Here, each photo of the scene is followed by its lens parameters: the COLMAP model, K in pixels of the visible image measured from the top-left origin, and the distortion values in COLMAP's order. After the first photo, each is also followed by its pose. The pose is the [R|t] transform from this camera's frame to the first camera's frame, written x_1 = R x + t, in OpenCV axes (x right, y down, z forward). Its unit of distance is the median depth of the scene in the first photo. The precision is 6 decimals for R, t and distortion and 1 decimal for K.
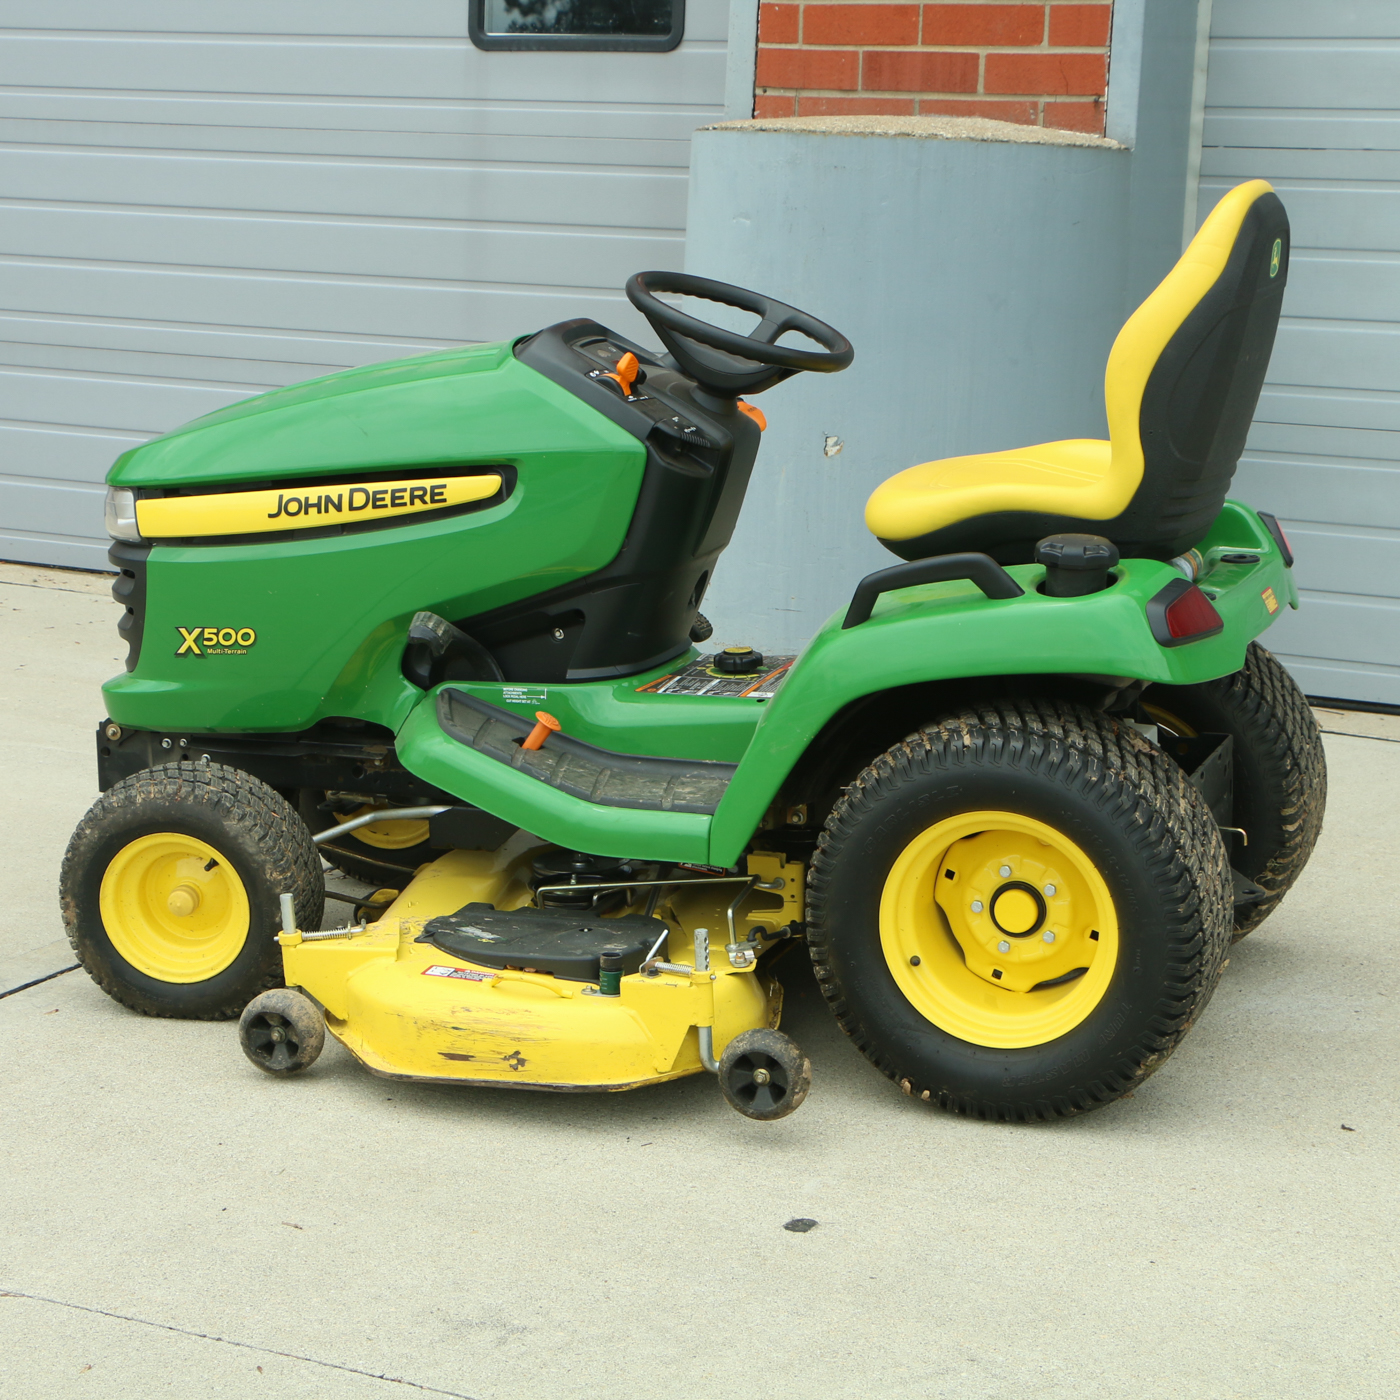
lens RADIAL K [[3345.3, 0, 699.5], [0, 3345.3, 699.6], [0, 0, 1]] dist [0.170164, 0.000000]
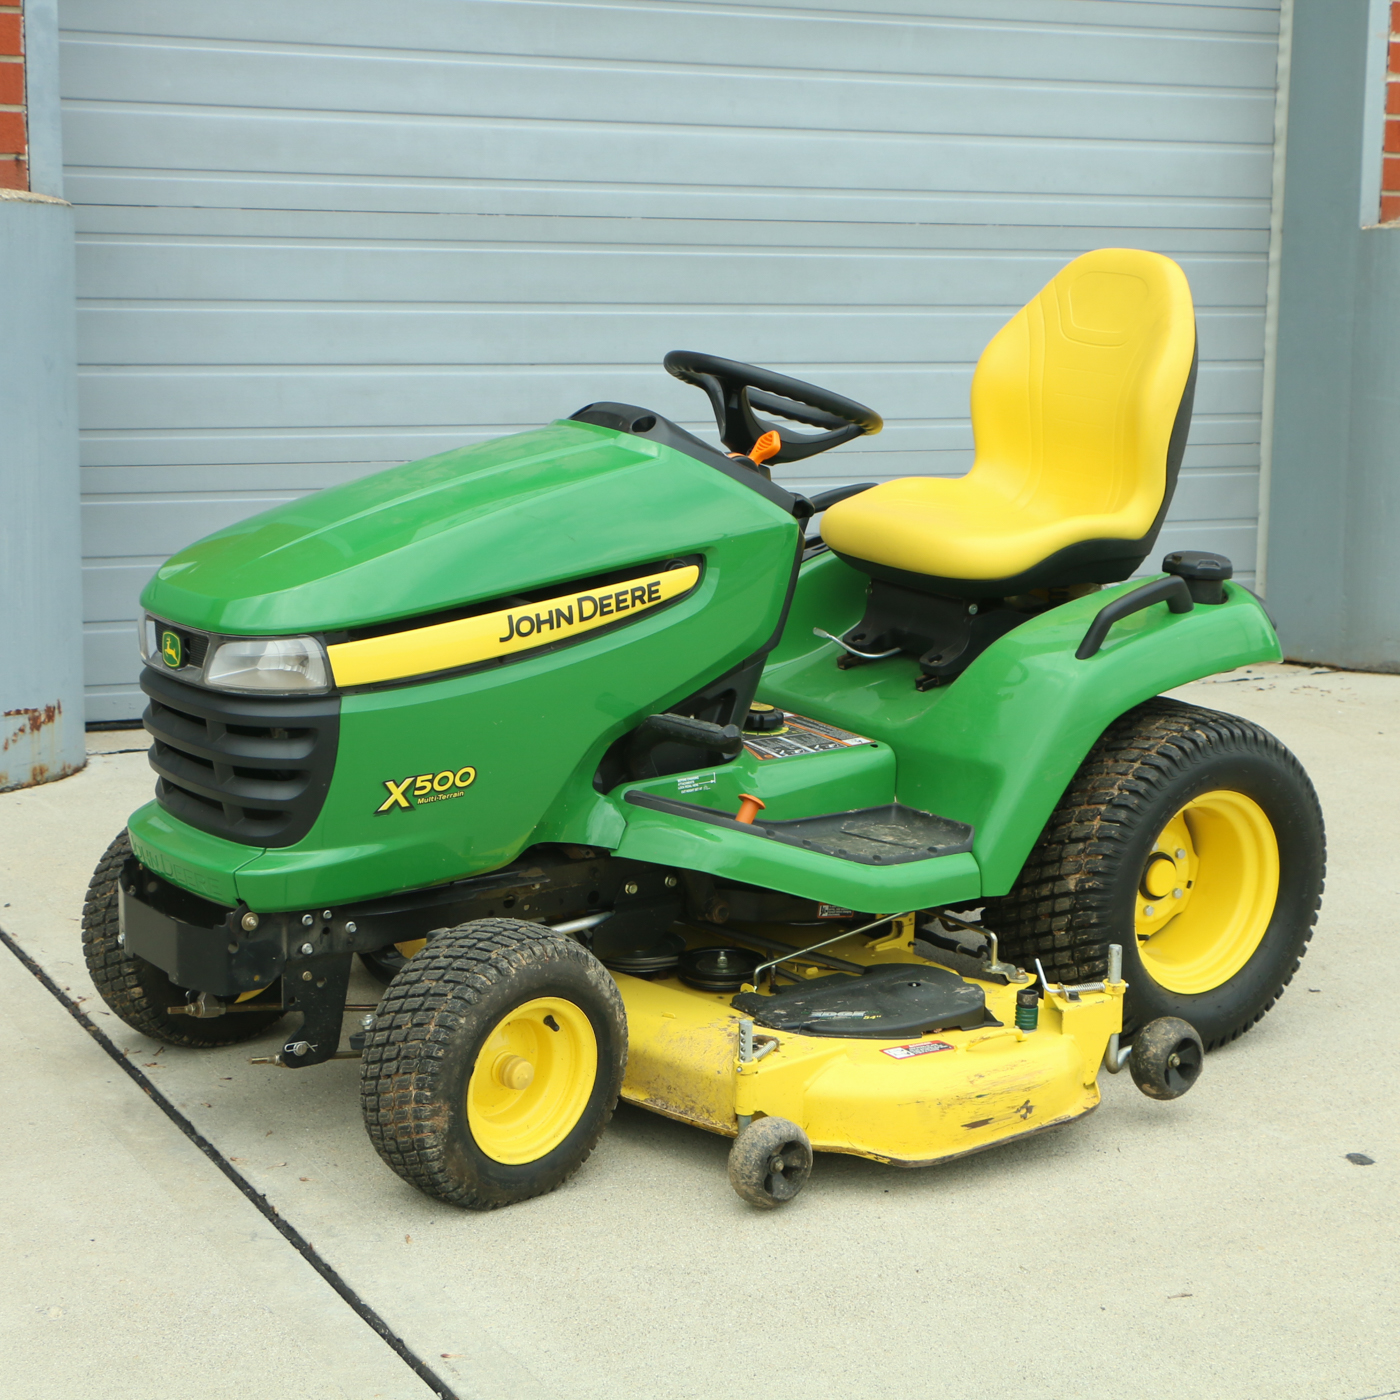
lens RADIAL K [[3000.1, 0, 698.9], [0, 3000.1, 699.9], [0, 0, 1]] dist [0.083736, 0.000000]
pose [[0.530973, -0.149845, 0.834035, -0.791175], [0.135872, 0.986562, 0.090748, -0.106425], [-0.836425, 0.065137, 0.544197, 0.514738]]
